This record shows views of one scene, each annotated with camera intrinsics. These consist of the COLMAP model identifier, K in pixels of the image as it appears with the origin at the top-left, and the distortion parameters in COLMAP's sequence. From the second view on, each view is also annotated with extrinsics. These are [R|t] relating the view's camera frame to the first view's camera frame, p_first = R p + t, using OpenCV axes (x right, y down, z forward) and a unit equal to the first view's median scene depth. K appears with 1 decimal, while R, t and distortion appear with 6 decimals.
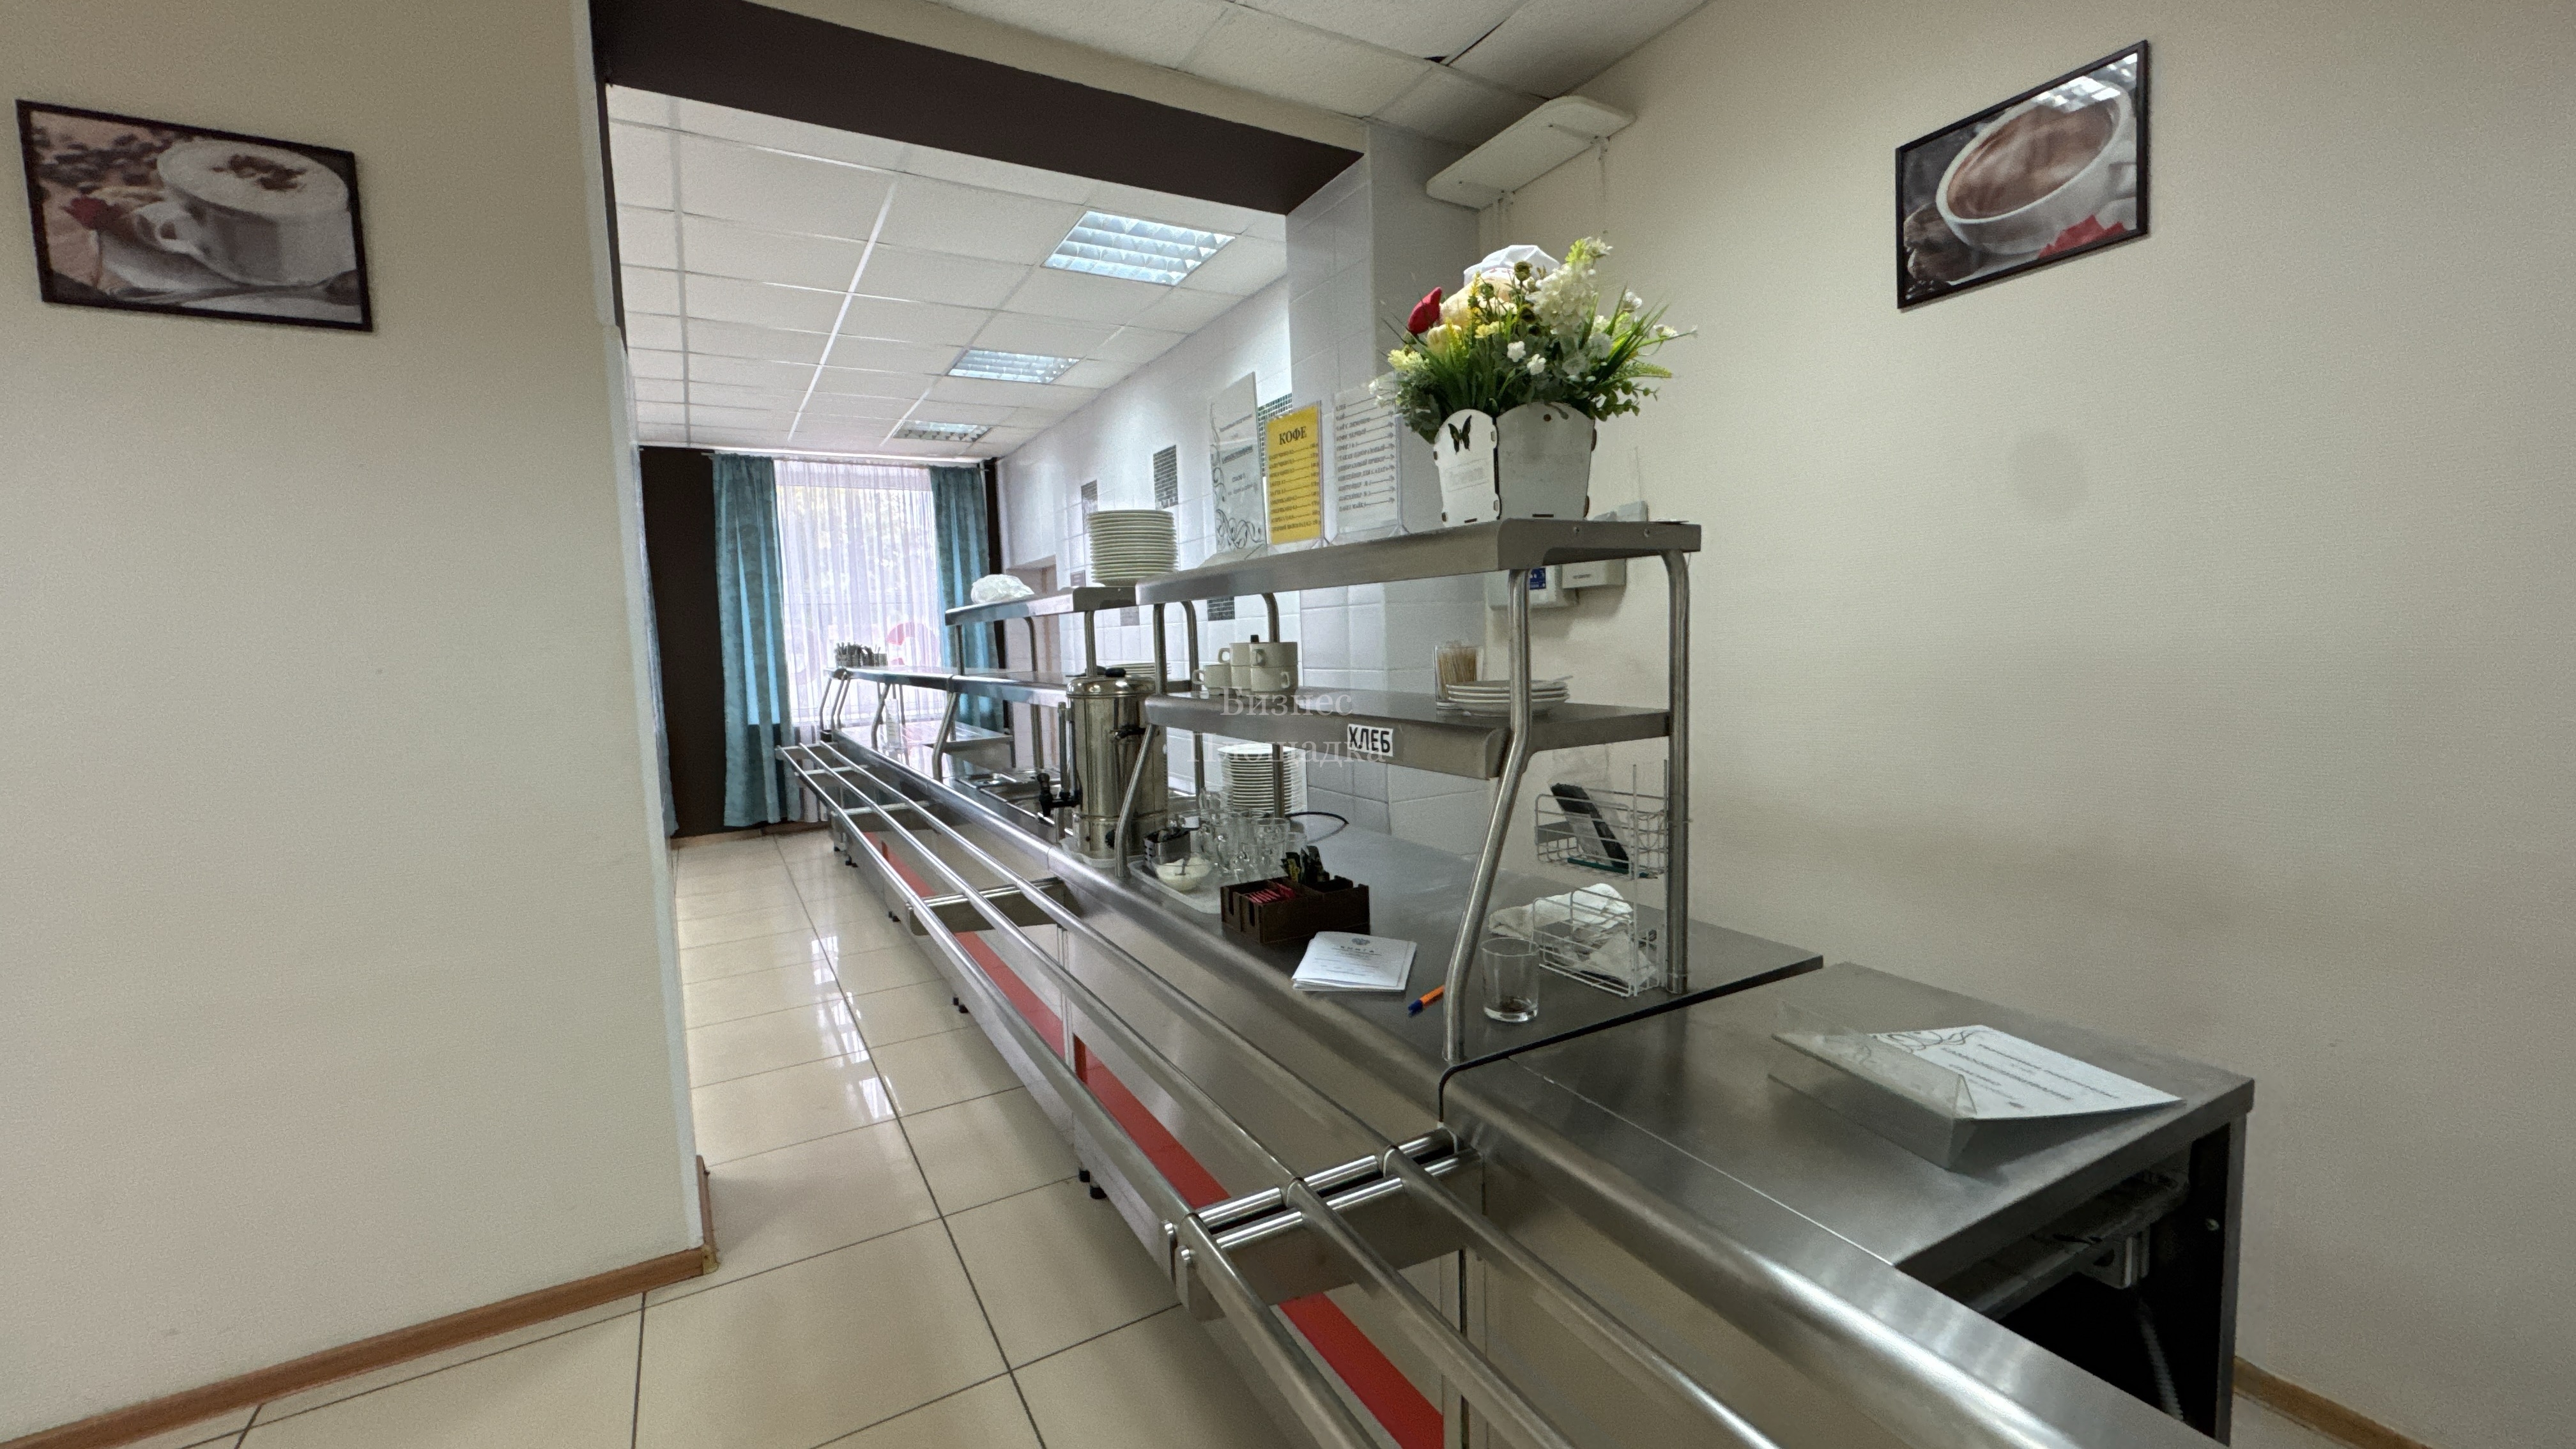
lens RADIAL K [[1025.9, 0, 1291.8], [0, 1025.9, 720.6], [0, 0, 1]] dist [-0.004039, 0.000391]
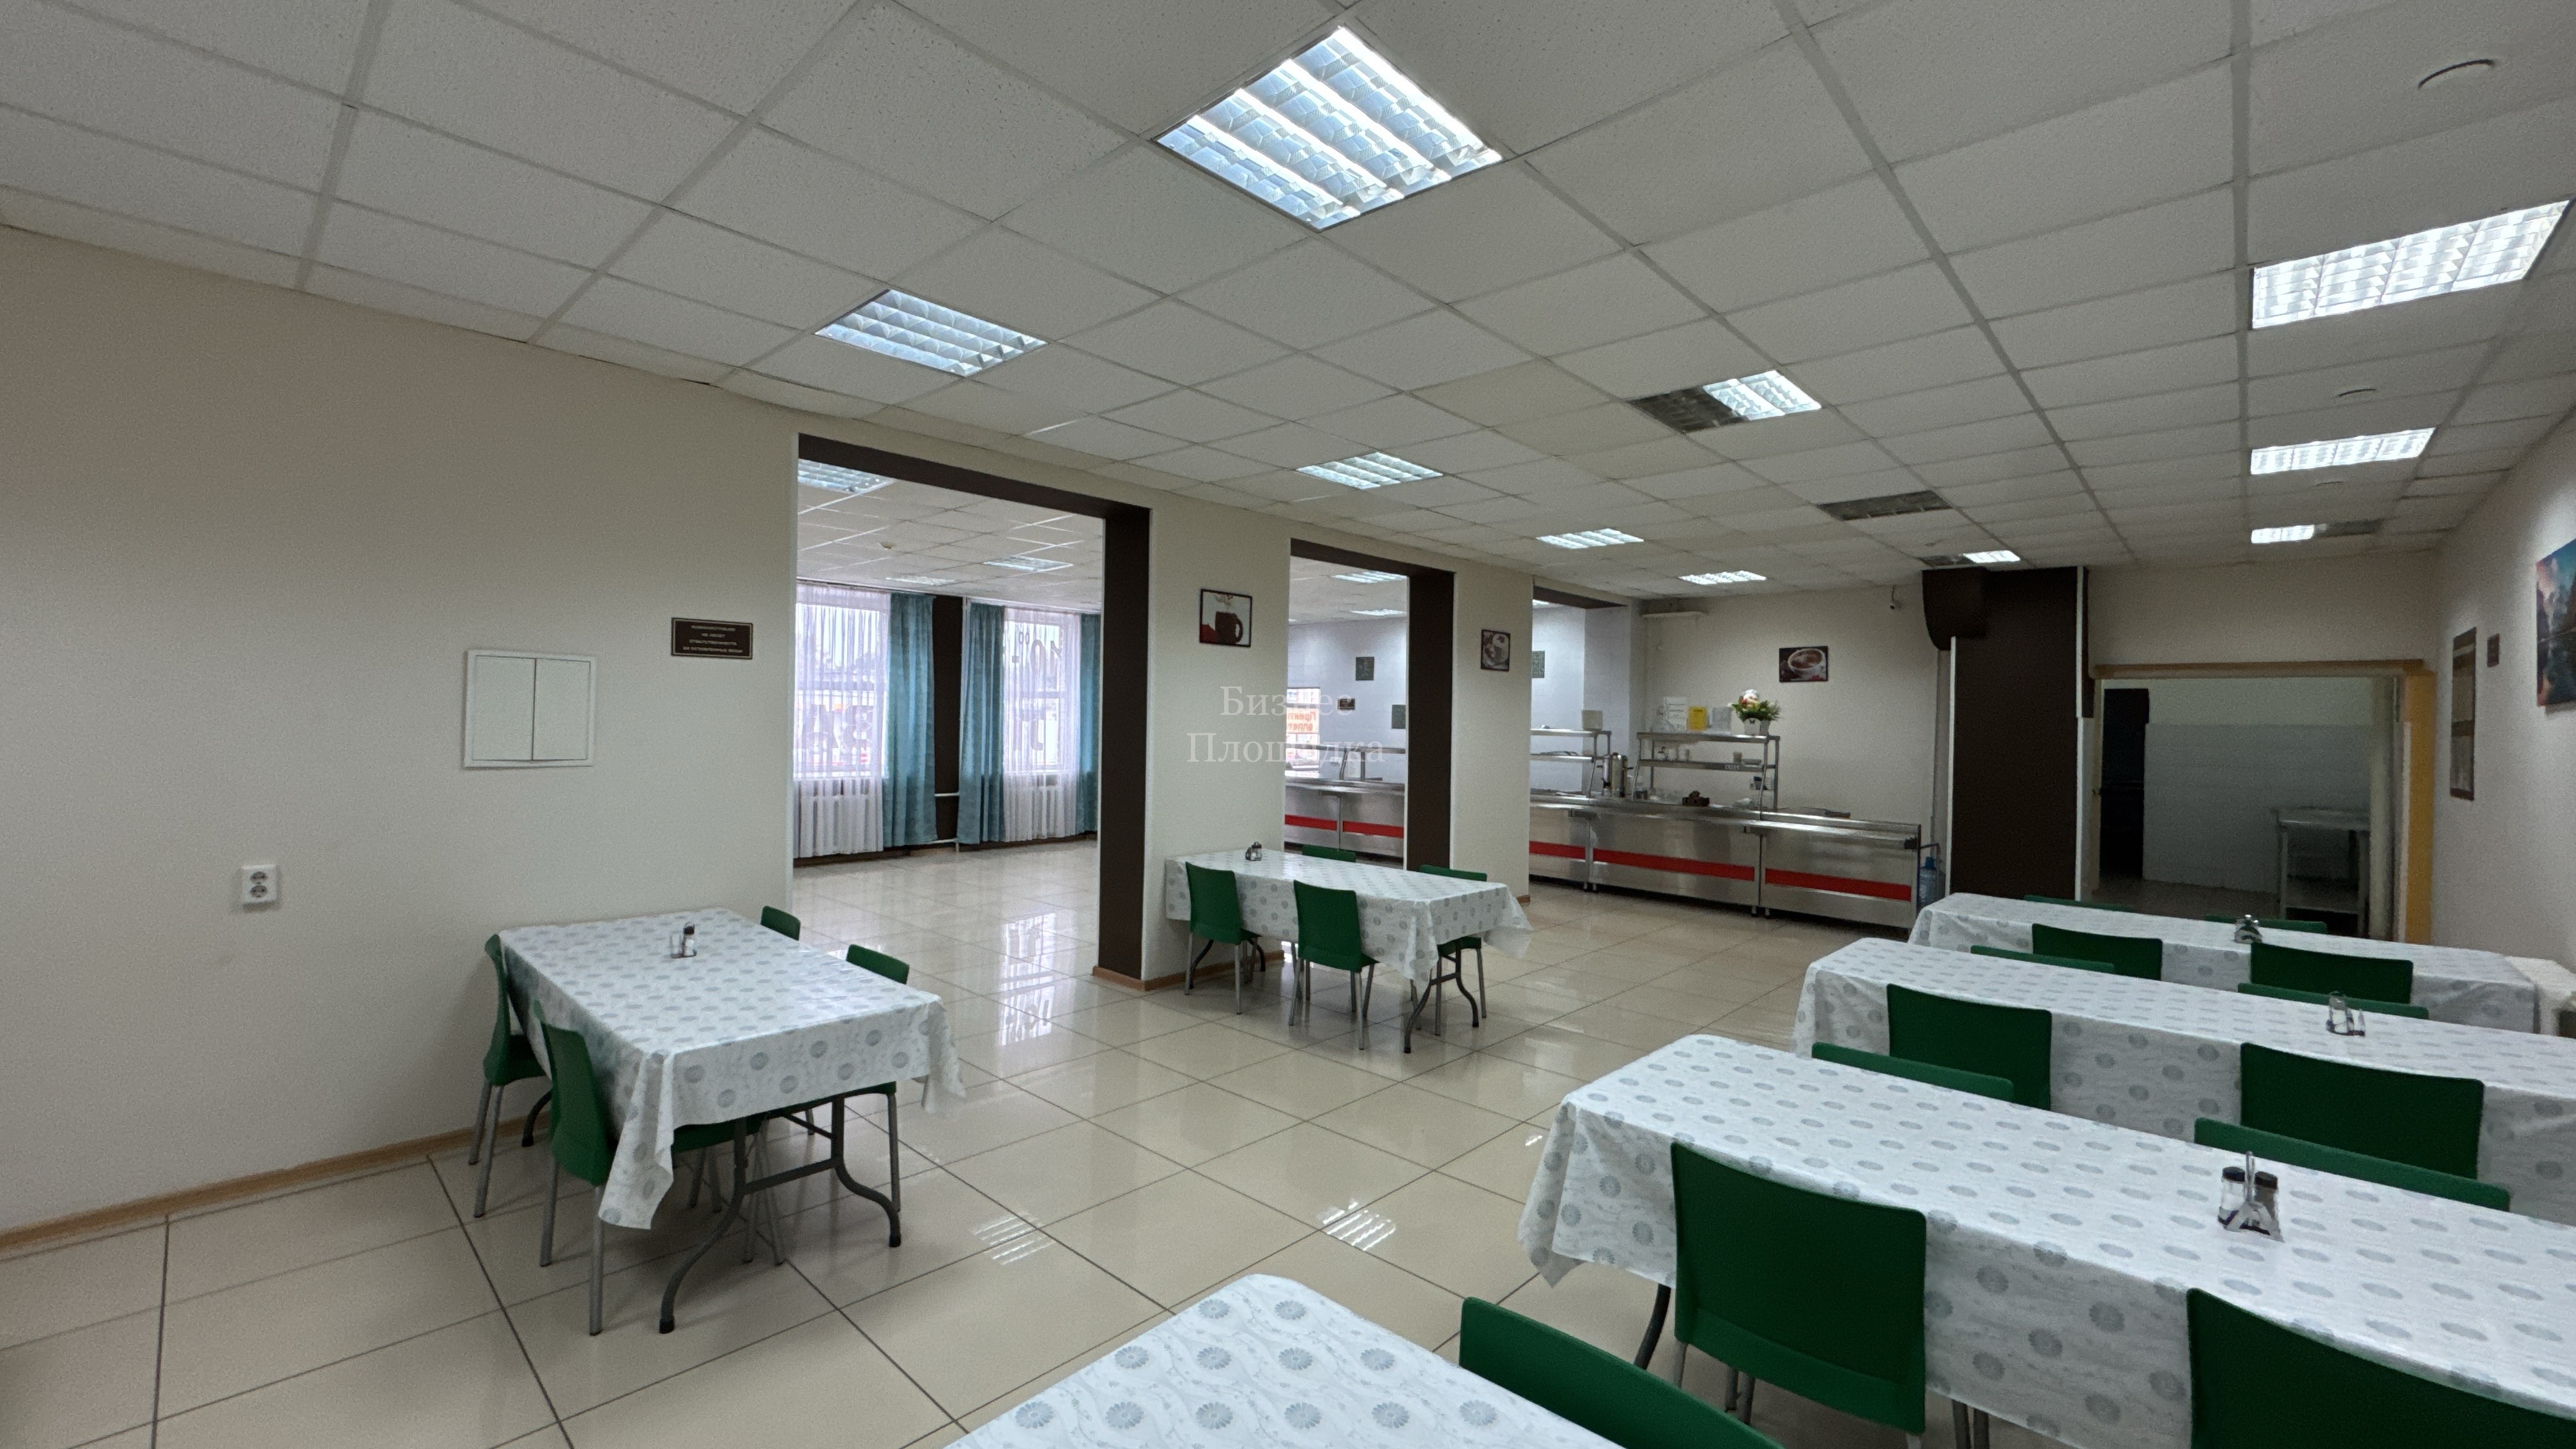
lens RADIAL K [[1025.9, 0, 1291.8], [0, 1025.9, 720.6], [0, 0, 1]] dist [-0.004039, 0.000391]
pose [[0.956282, 0.053131, 0.287581, -3.117670], [-0.029462, 0.995858, -0.086017, 0.253063], [-0.290960, 0.073783, 0.953886, -3.032459]]
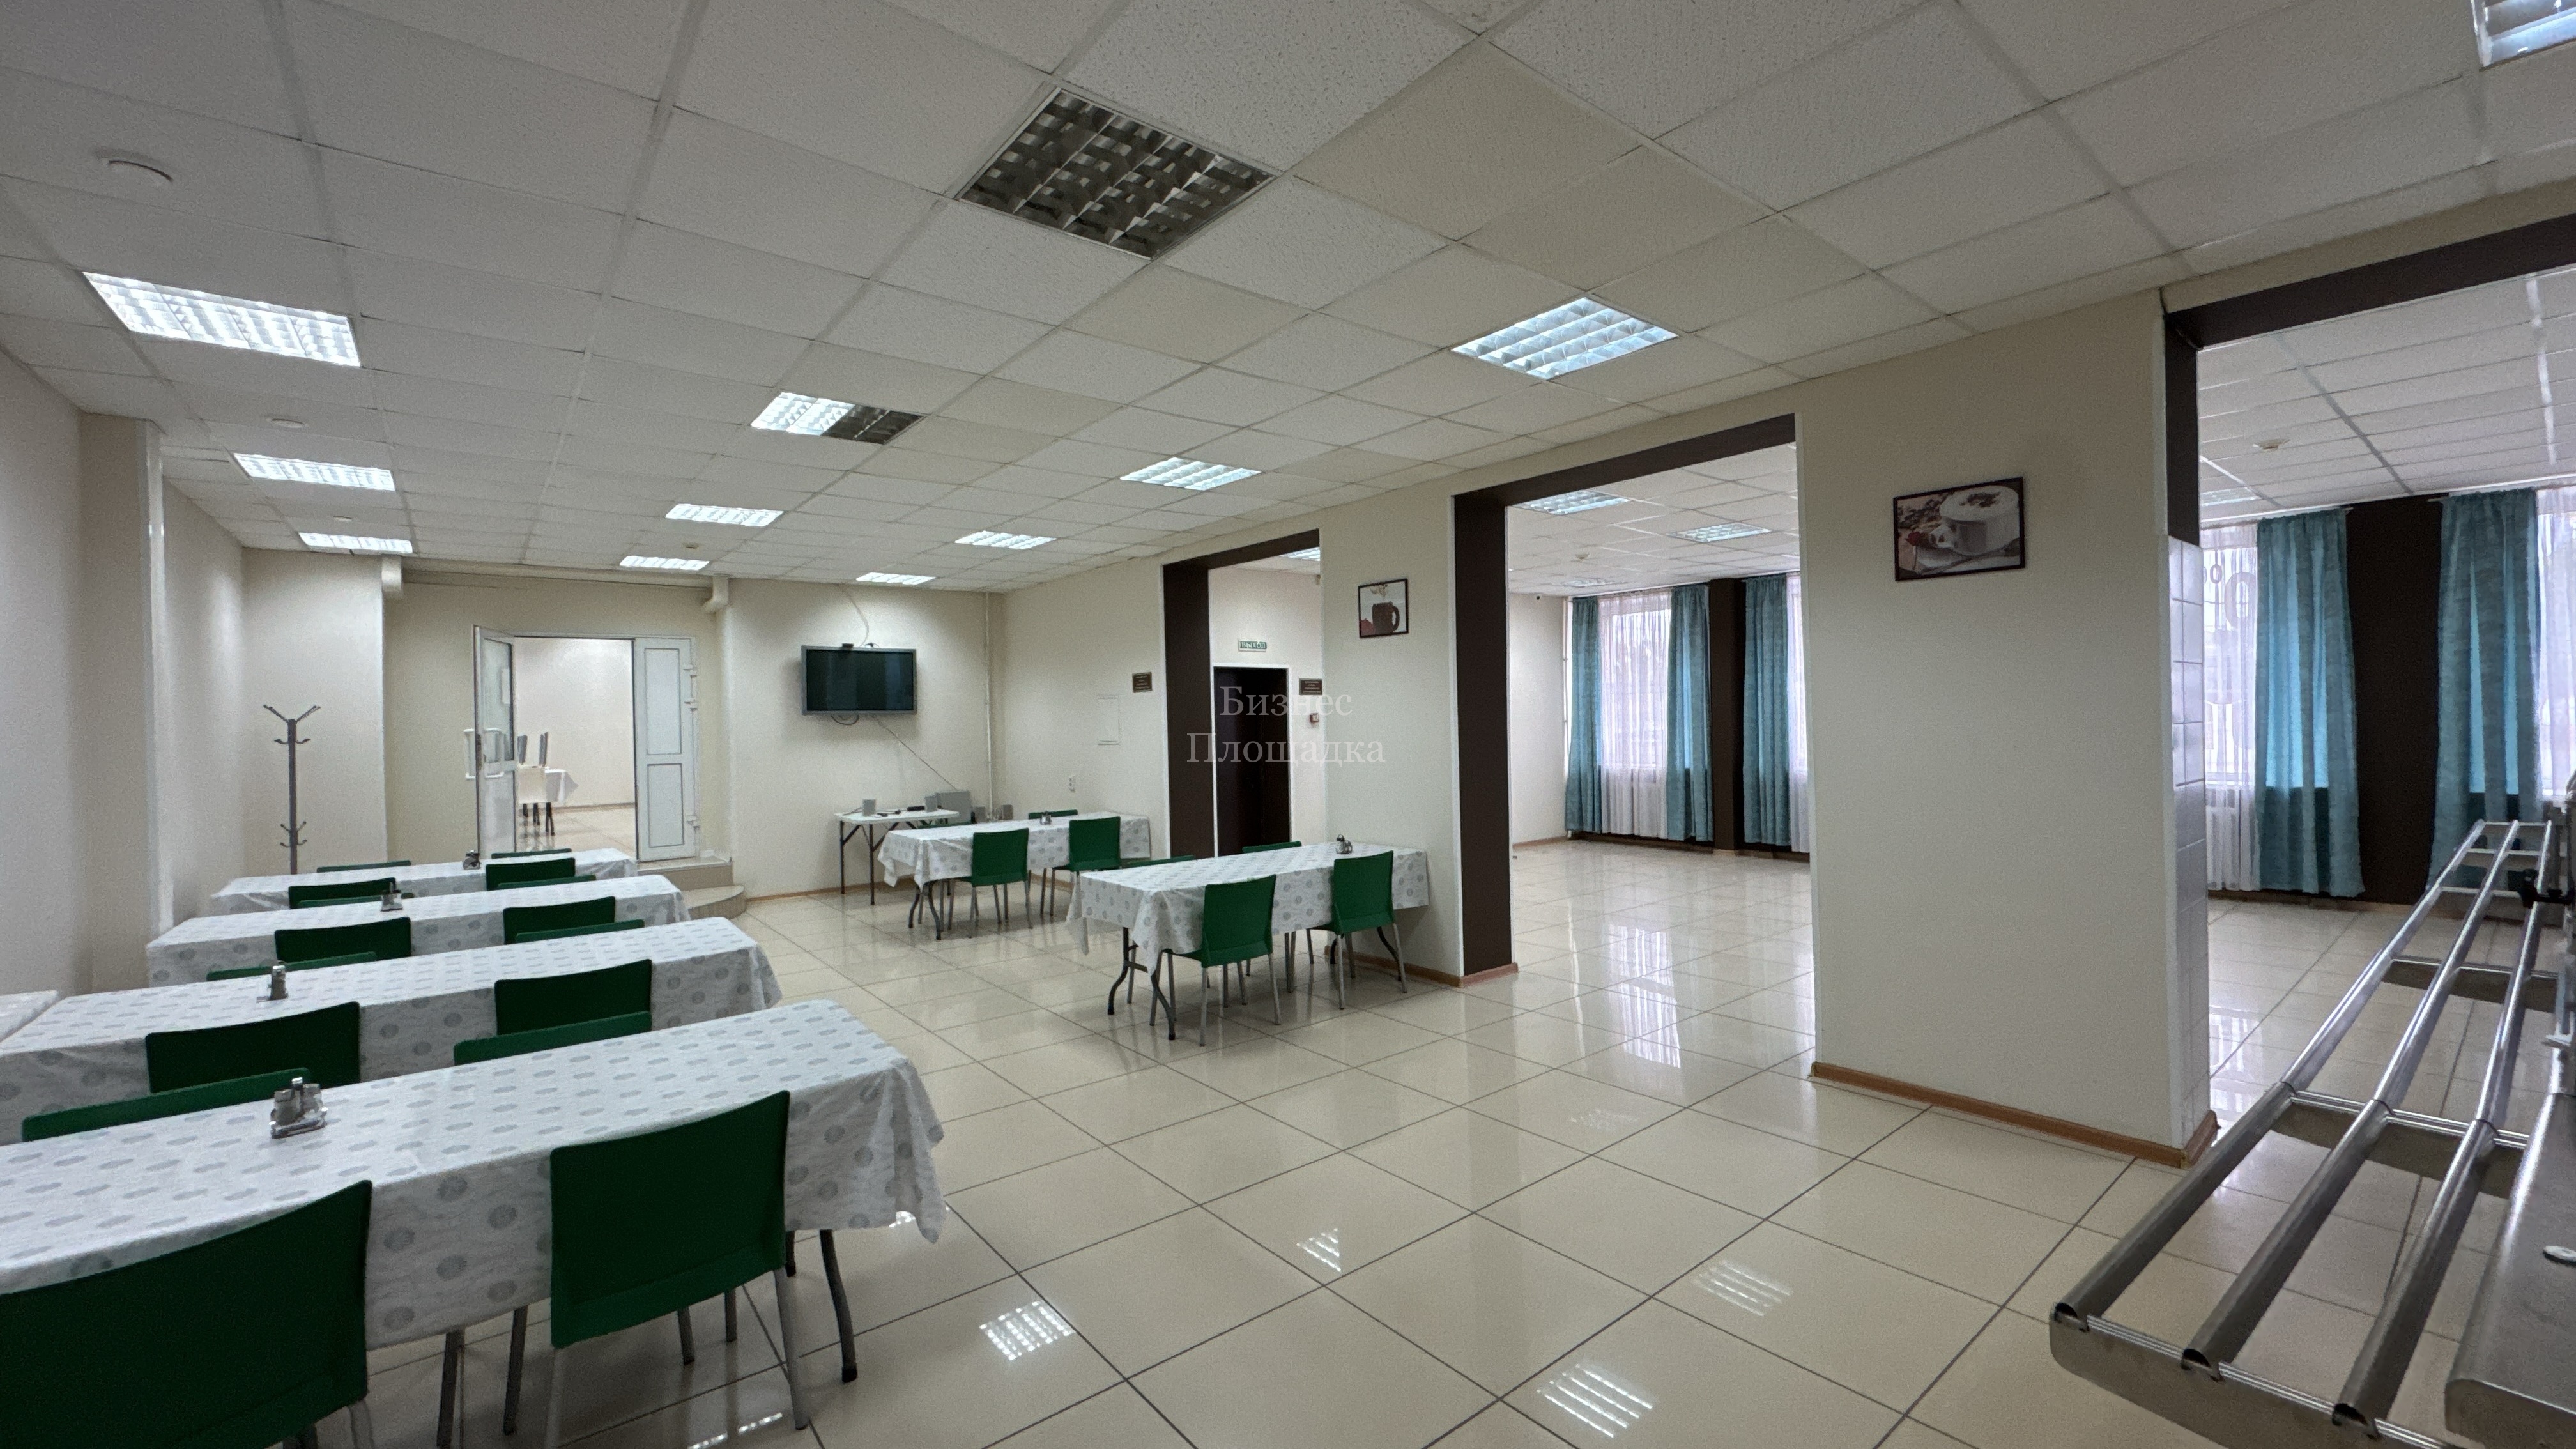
lens RADIAL K [[1025.9, 0, 1291.8], [0, 1025.9, 720.6], [0, 0, 1]] dist [-0.004039, 0.000391]
pose [[0.144849, 0.034760, -0.988843, 0.782131], [-0.062704, 0.997696, 0.025887, -0.064406], [0.987465, 0.058254, 0.146695, -0.595437]]
